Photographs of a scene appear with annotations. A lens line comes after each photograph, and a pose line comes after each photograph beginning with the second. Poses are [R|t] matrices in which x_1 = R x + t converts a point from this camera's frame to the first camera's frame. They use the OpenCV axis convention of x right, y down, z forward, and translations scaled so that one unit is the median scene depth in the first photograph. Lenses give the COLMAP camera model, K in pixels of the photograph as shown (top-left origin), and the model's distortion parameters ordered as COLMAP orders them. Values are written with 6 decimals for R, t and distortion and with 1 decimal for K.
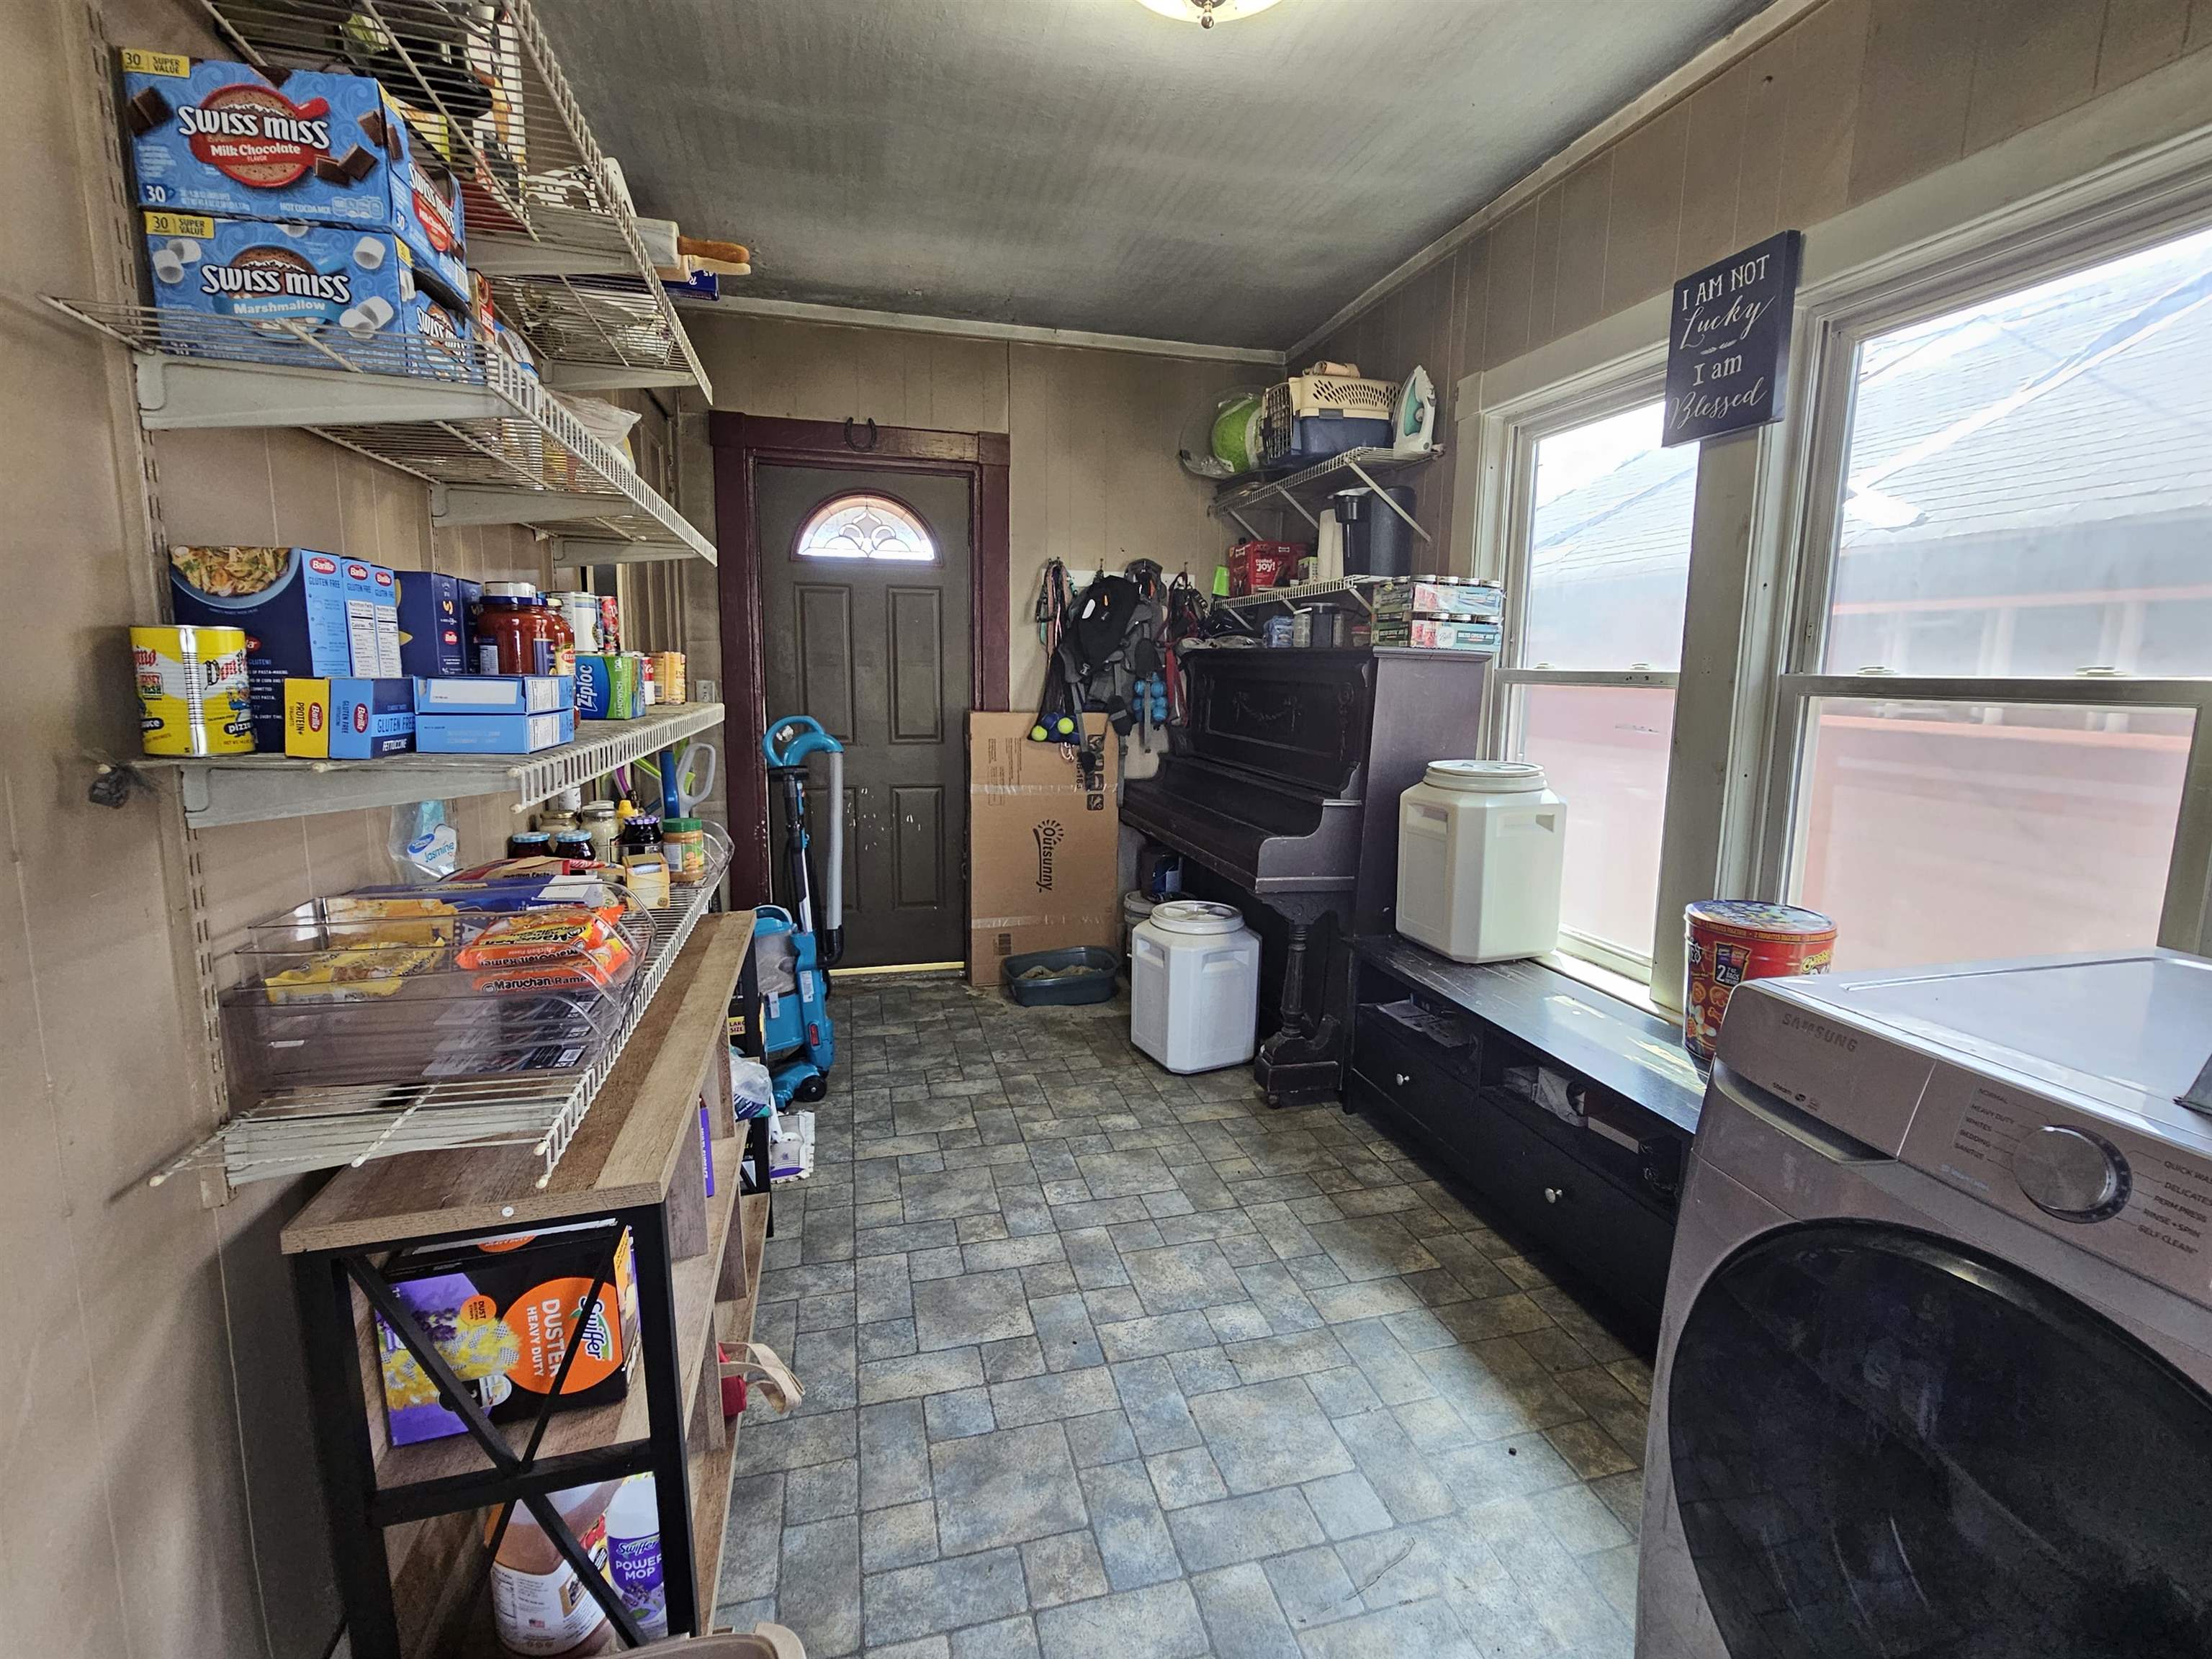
lens RADIAL K [[989.6, 0, 1110.4], [0, 989.6, 808.7], [0, 0, 1]] dist [-0.001200, 0.000784]
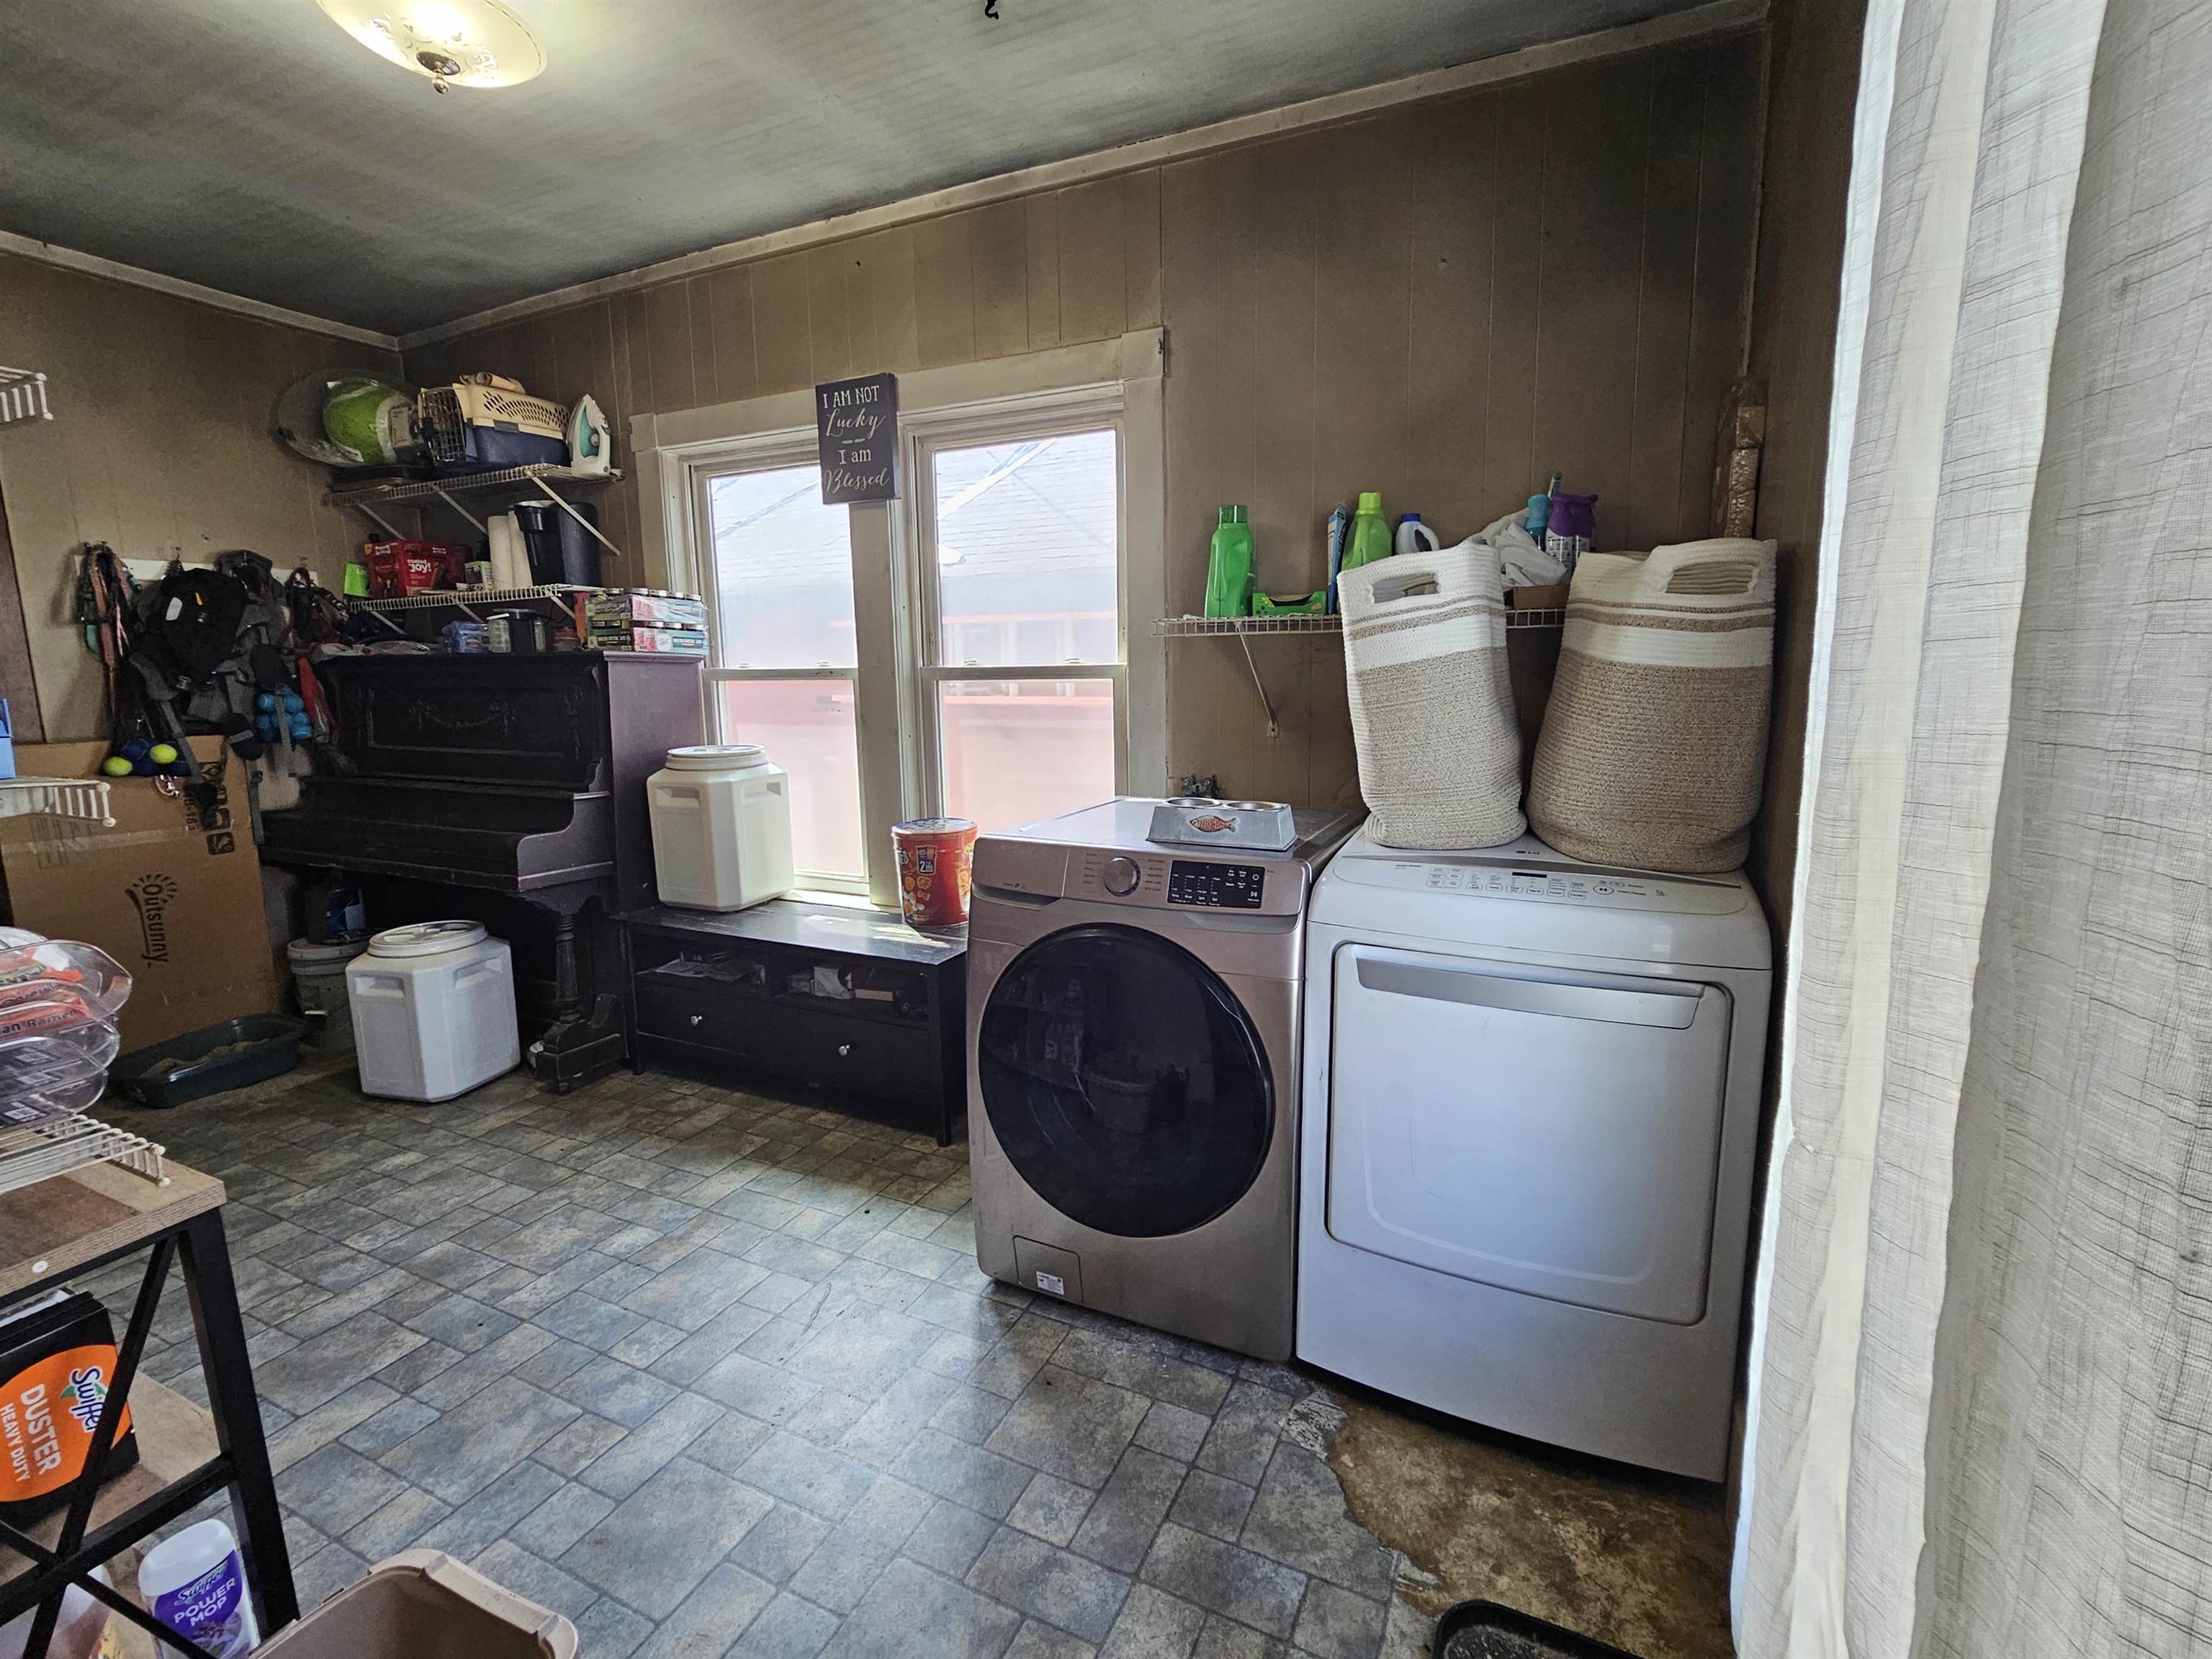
lens RADIAL K [[989.6, 0, 1110.4], [0, 989.6, 808.7], [0, 0, 1]] dist [-0.001200, 0.000784]
pose [[0.651001, -0.130939, 0.747698, -0.207218], [0.131782, 0.989548, 0.058553, 0.019980], [-0.747550, 0.060415, 0.661452, -0.142264]]
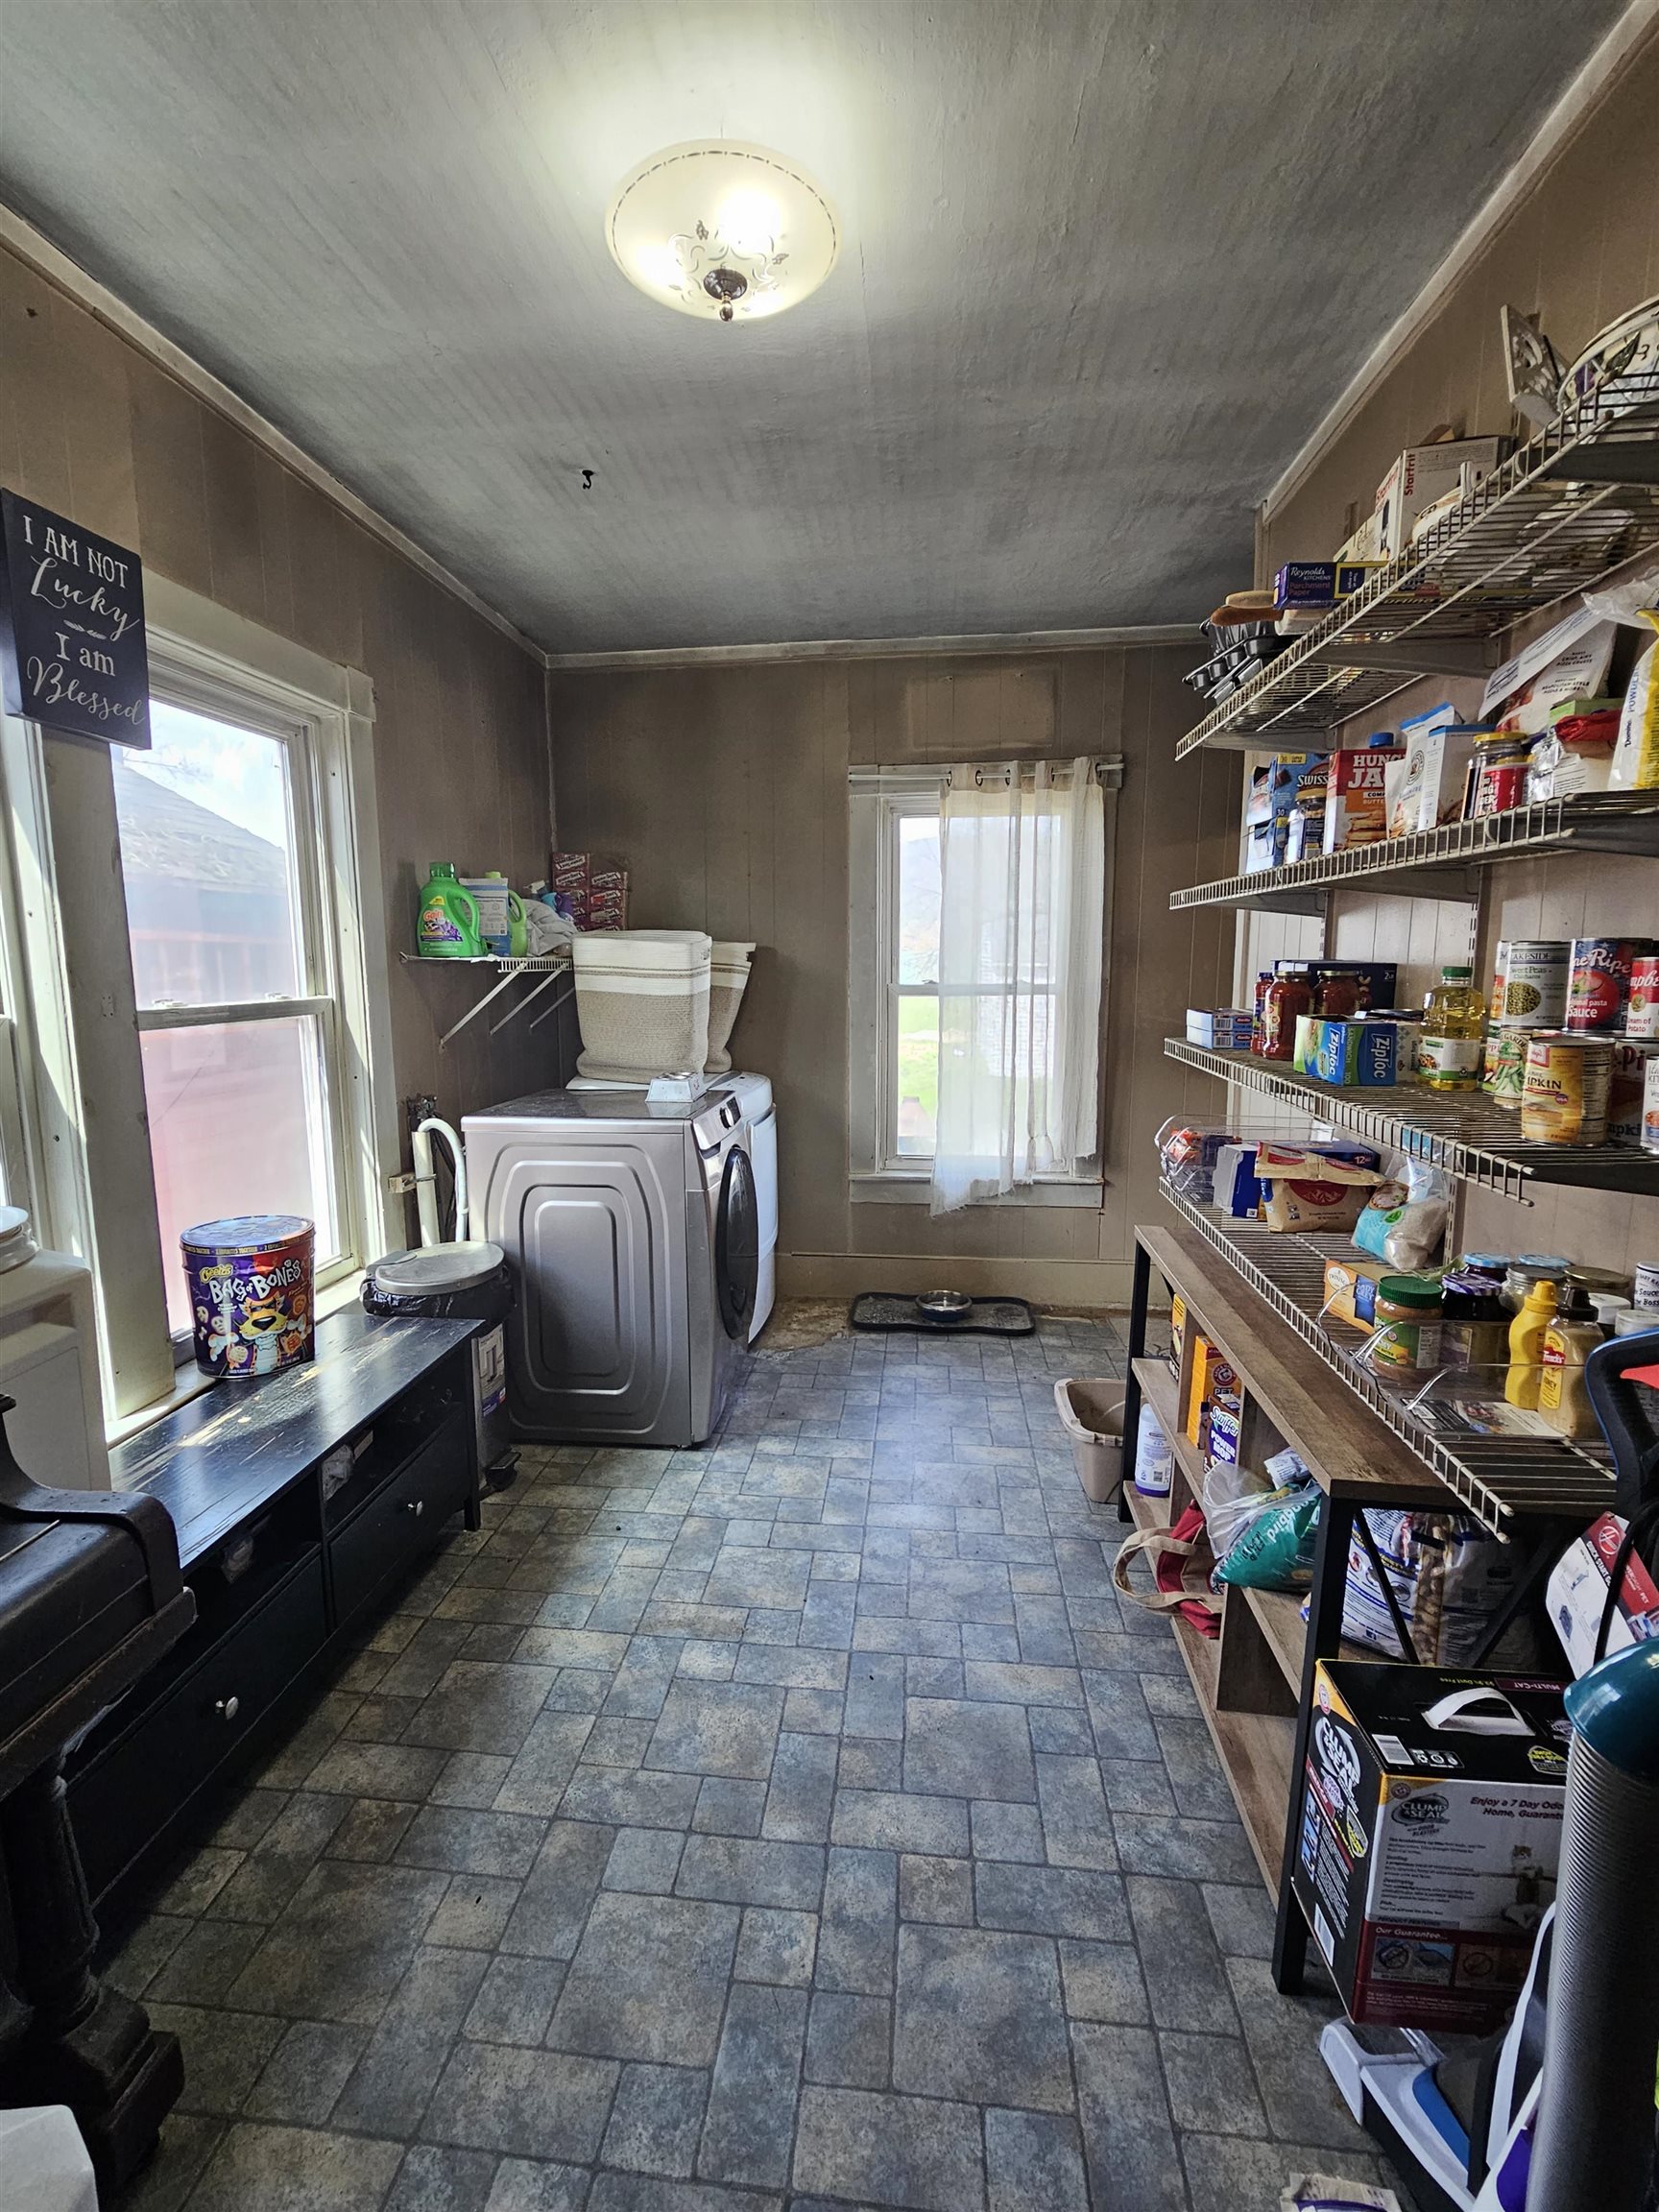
lens RADIAL K [[983.0, 0, 812.7], [0, 983.0, 1101.5], [0, 0, 1]] dist [-0.001741, 0.000007]
pose [[-0.928843, -0.063199, 0.365044, -0.207120], [0.044509, 0.959169, 0.279309, -0.207882], [-0.367791, 0.275681, -0.888104, 1.169588]]
